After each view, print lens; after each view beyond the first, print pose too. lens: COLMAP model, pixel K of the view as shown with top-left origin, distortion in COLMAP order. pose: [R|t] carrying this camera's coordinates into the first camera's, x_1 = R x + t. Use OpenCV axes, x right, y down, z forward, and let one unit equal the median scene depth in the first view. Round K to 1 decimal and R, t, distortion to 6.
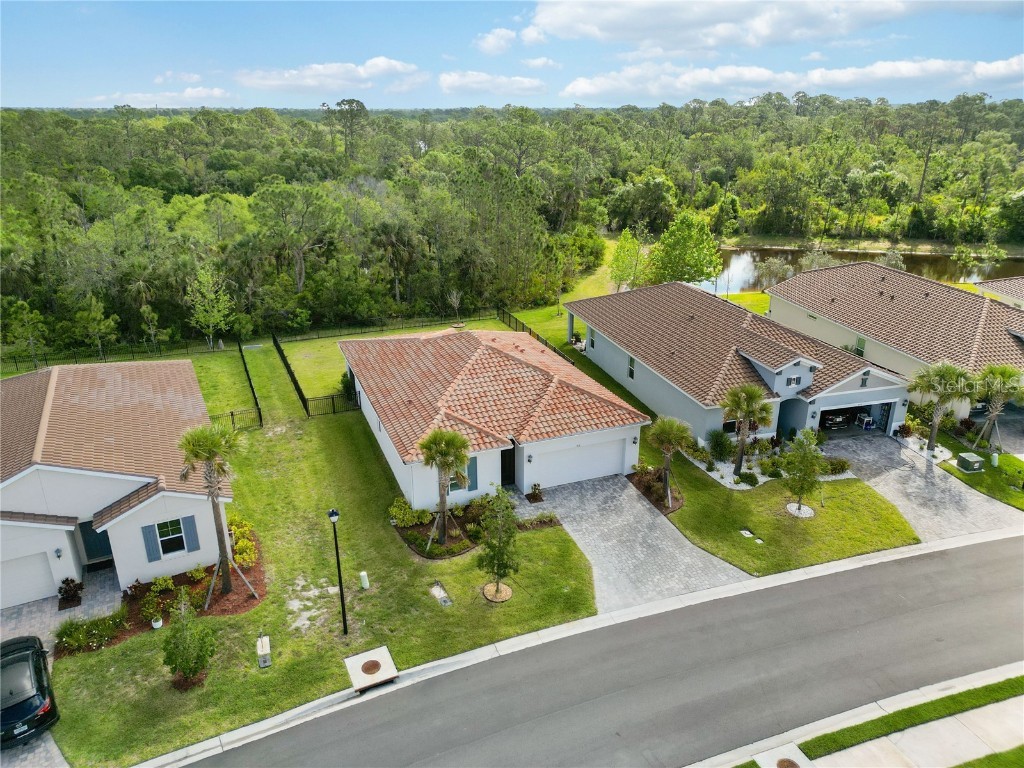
lens RADIAL K [[714.7, 0, 509.9], [0, 714.7, 381.2], [0, 0, 1]] dist [0.067555, -0.063033]
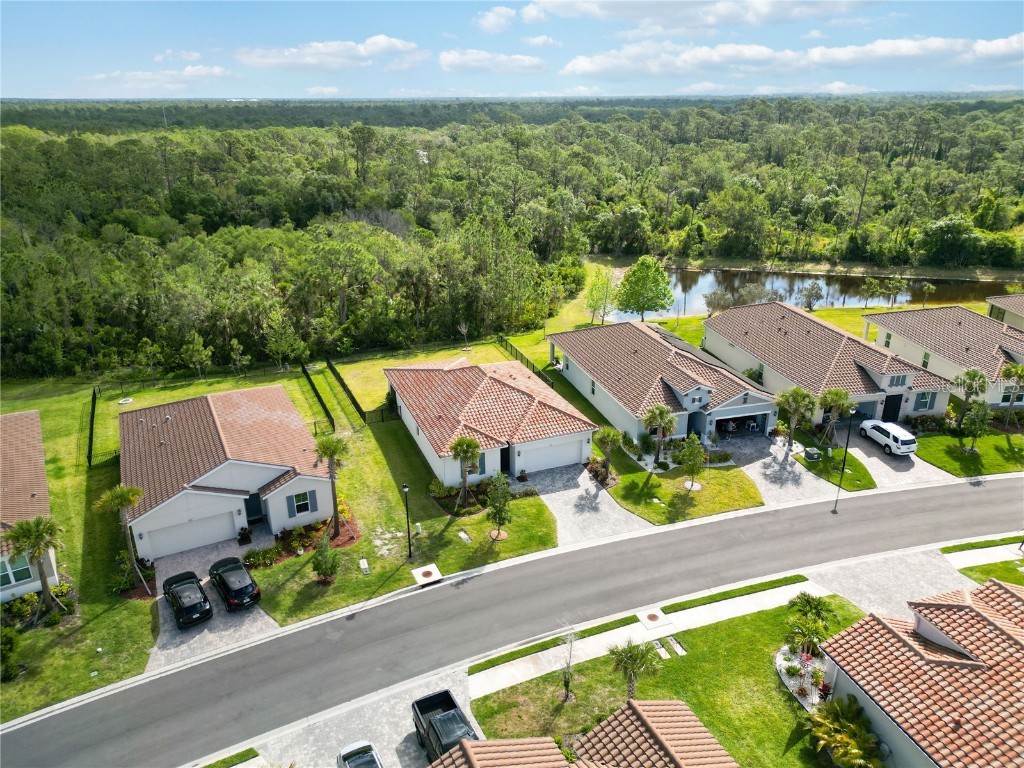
lens RADIAL K [[714.7, 0, 509.9], [0, 714.7, 381.2], [0, 0, 1]] dist [0.067555, -0.063033]
pose [[0.999983, -0.005483, 0.001796, 0.005854], [0.005455, 0.999873, 0.014962, -0.066793], [-0.001878, -0.014952, 0.999886, -0.505294]]
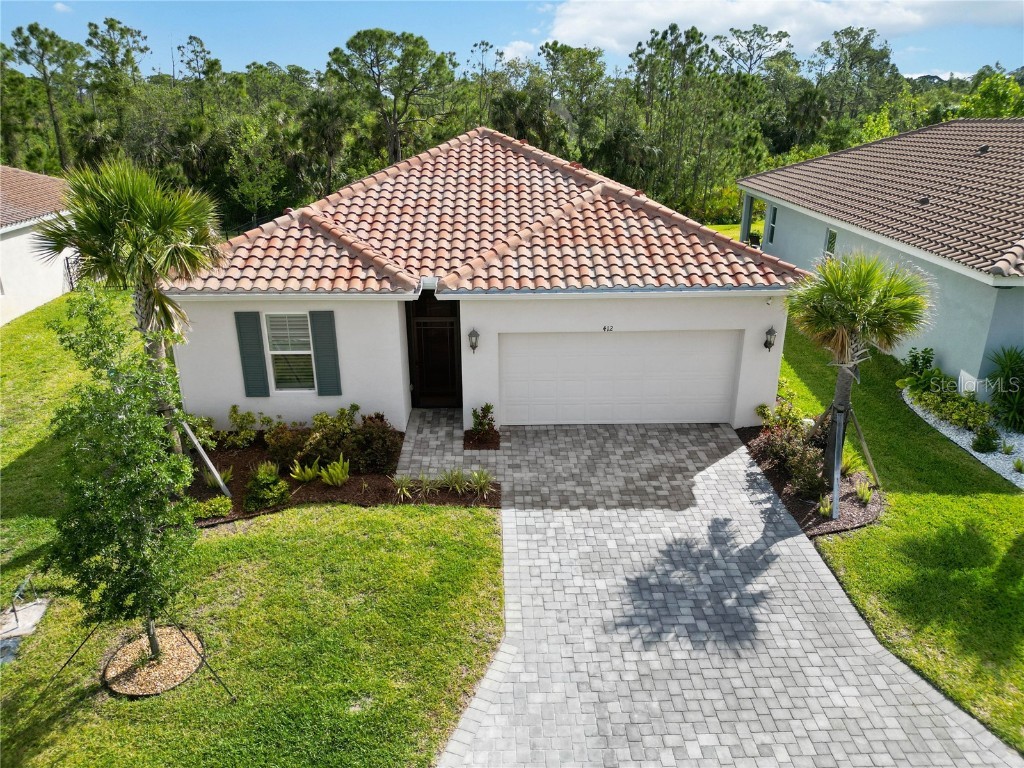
lens RADIAL K [[714.1, 0, 509.2], [0, 714.1, 386.3], [0, 0, 1]] dist [0.057224, -0.045920]
pose [[0.940545, 0.118724, -0.318245, 0.166320], [-0.120067, 0.992645, 0.015467, 0.116986], [0.317741, 0.023664, 0.947882, 0.577745]]
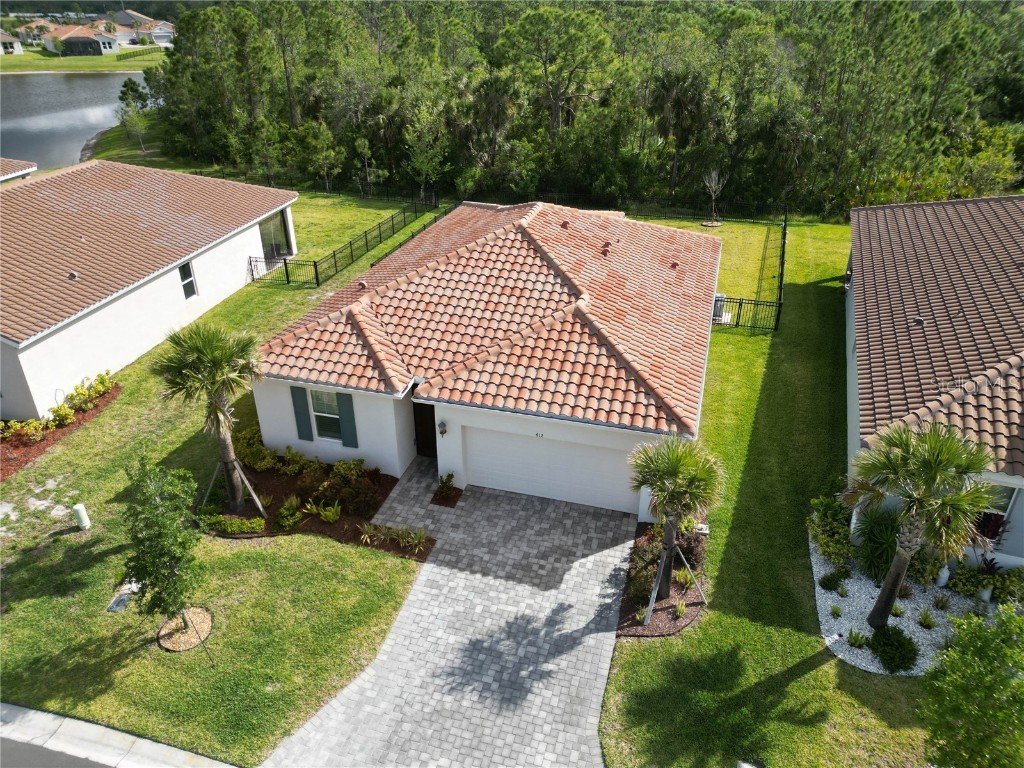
lens RADIAL K [[714.7, 0, 509.9], [0, 714.7, 381.2], [0, 0, 1]] dist [0.067555, -0.063033]
pose [[0.790423, 0.286813, -0.541266, 0.334597], [-0.215840, 0.957346, 0.192096, -0.041860], [0.573275, -0.035010, 0.818615, 0.533599]]
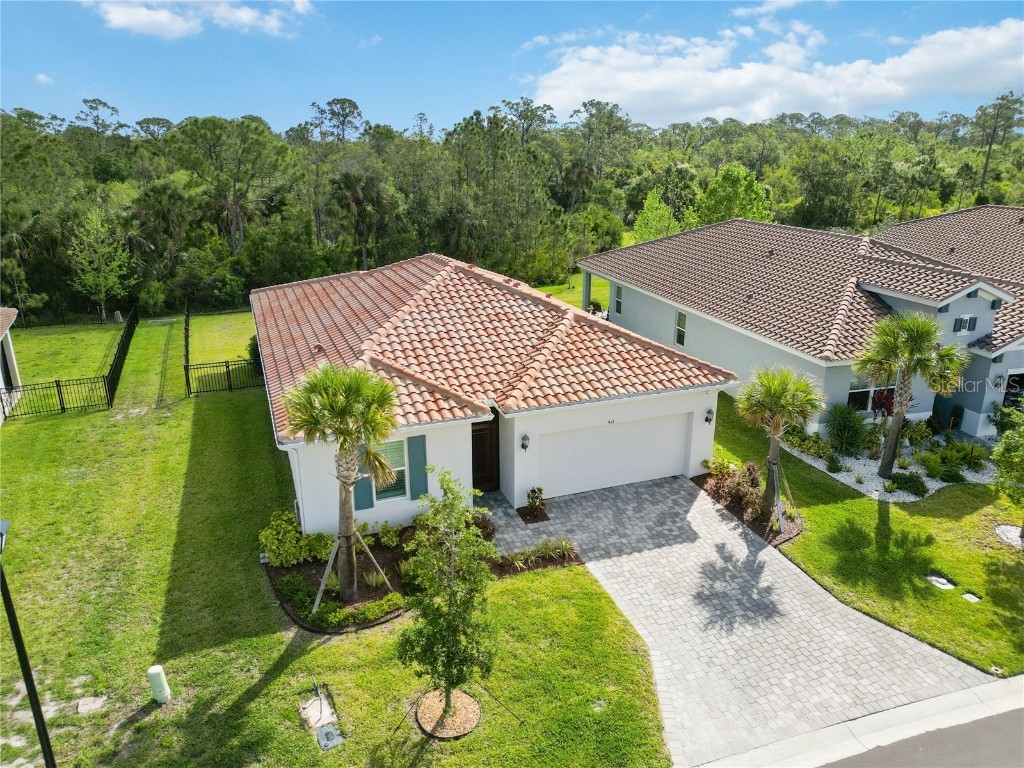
lens RADIAL K [[714.7, 0, 509.9], [0, 714.7, 381.2], [0, 0, 1]] dist [0.067555, -0.063033]
pose [[0.999950, 0.001975, -0.009832, 0.020240], [-0.002457, 0.998786, -0.049192, 0.082120], [0.009723, 0.049214, 0.998741, 0.412505]]
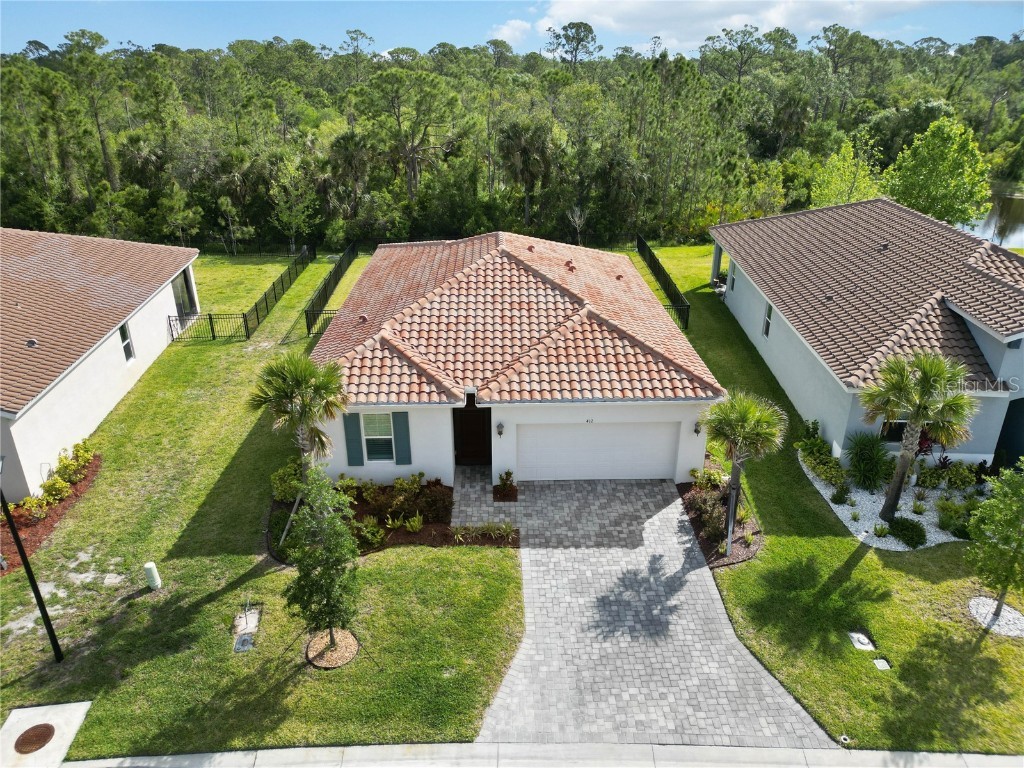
lens RADIAL K [[714.7, 0, 509.9], [0, 714.7, 381.2], [0, 0, 1]] dist [0.067555, -0.063033]
pose [[0.940556, 0.135098, -0.311613, 0.204407], [-0.118362, 0.990349, 0.072102, 0.021051], [0.318347, -0.030933, 0.947469, 0.395320]]
